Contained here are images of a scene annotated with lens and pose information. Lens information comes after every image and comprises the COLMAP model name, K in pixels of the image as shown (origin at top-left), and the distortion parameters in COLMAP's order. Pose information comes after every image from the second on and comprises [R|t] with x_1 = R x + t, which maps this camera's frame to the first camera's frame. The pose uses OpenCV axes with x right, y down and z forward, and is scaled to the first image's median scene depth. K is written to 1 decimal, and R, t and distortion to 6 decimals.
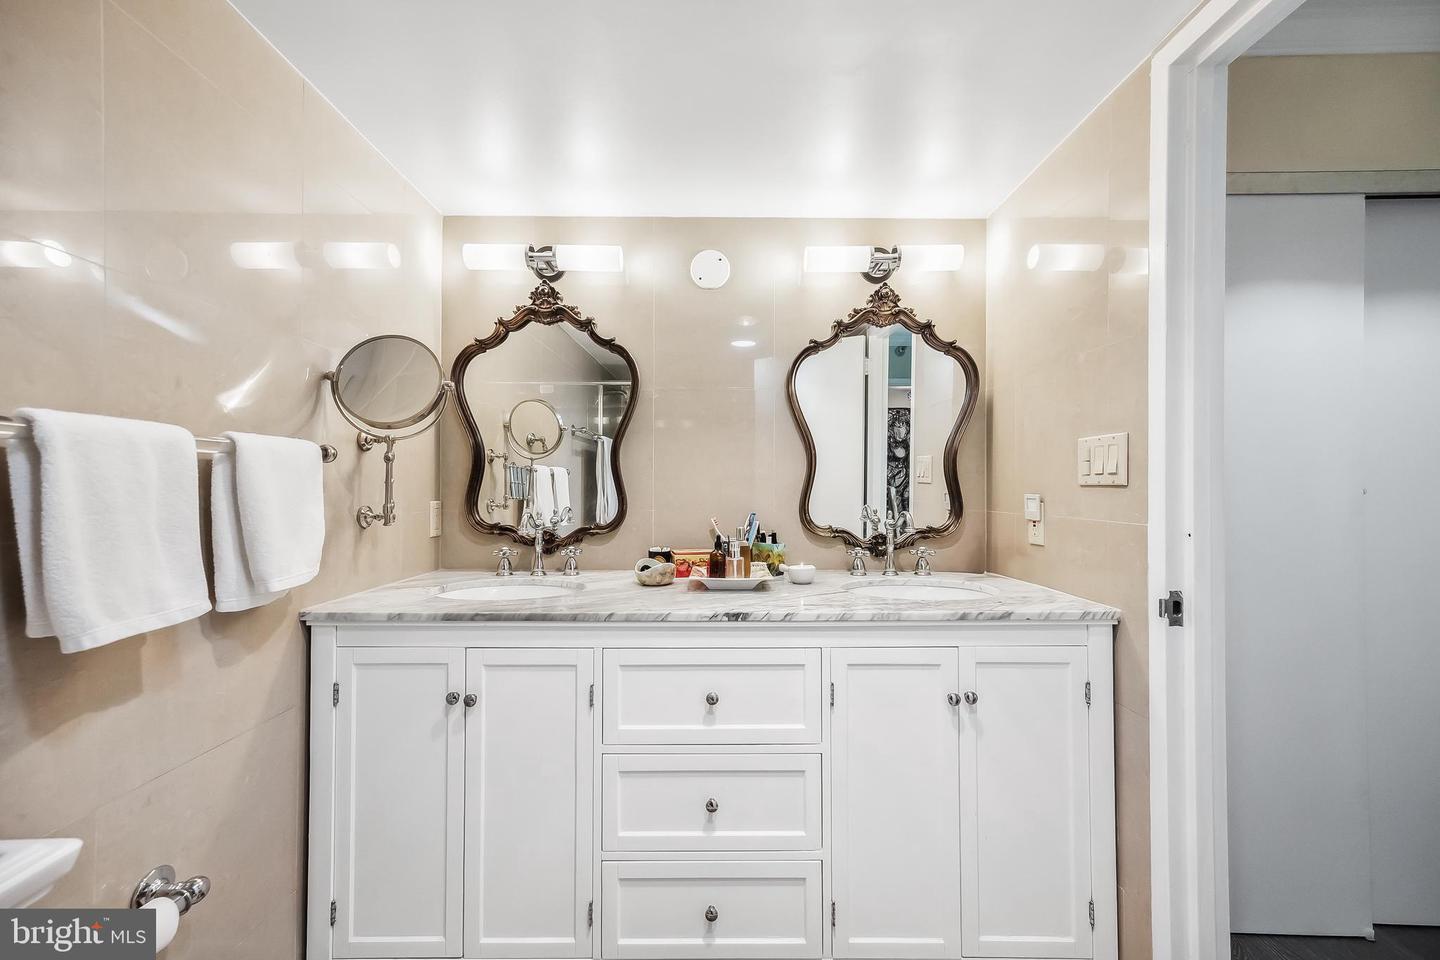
lens RADIAL K [[581.6, 0, 725.5], [0, 581.6, 477.2], [0, 0, 1]] dist [0.000527, -0.000129]
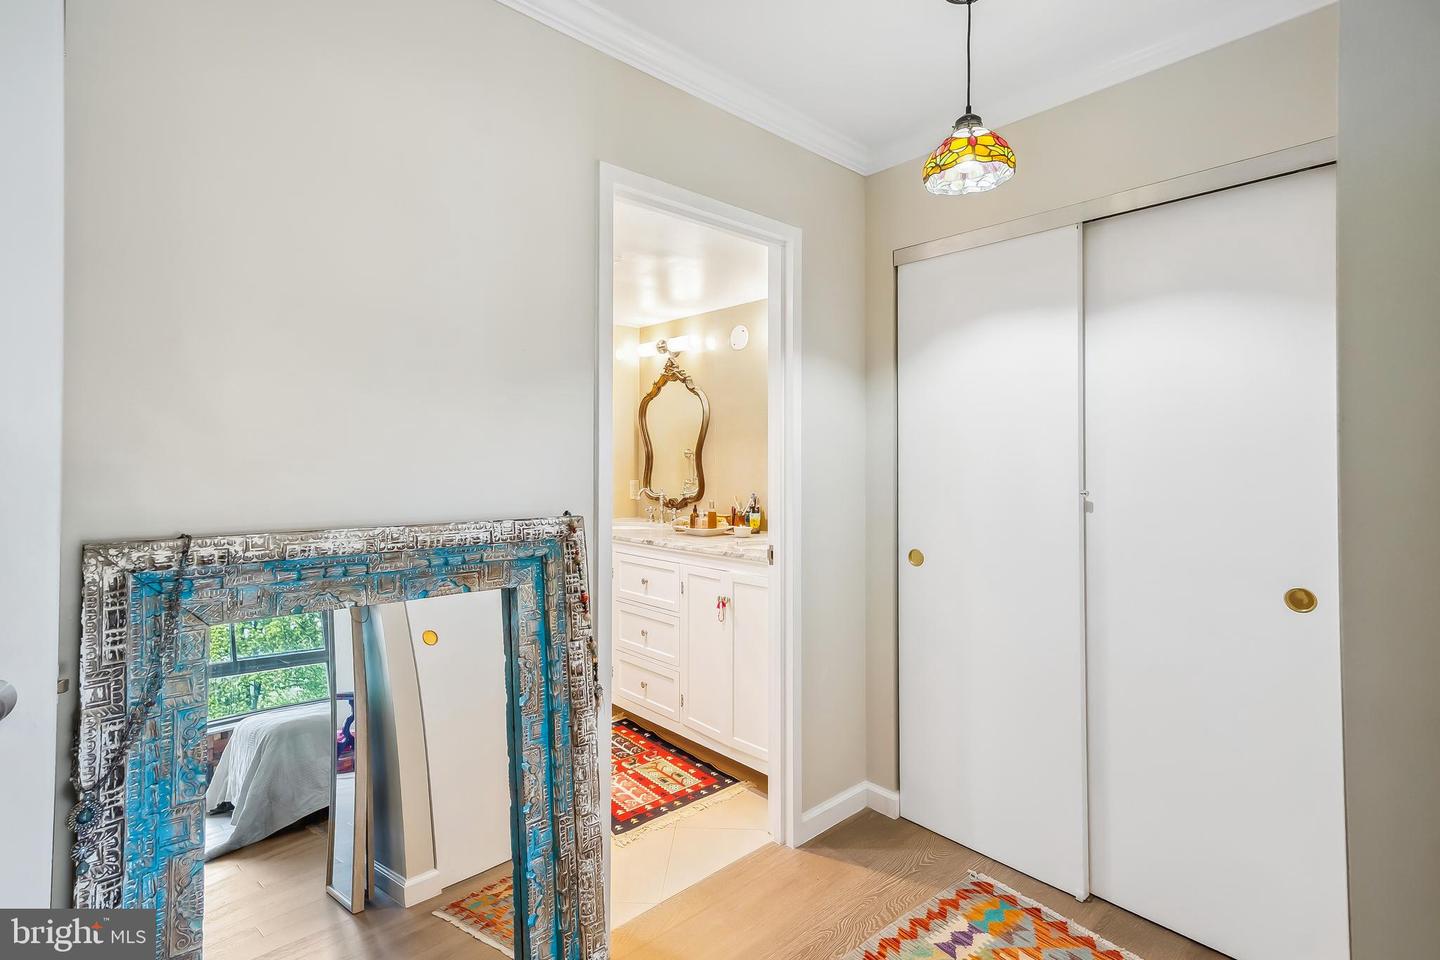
lens RADIAL K [[661.9, 0, 723.6], [0, 661.9, 473.3], [0, 0, 1]] dist [0.000593, 0.000075]
pose [[0.682709, 0.018630, -0.730453, 1.273278], [0.000247, 0.999669, 0.025727, -0.039453], [0.730690, -0.017744, 0.682479, -0.257700]]
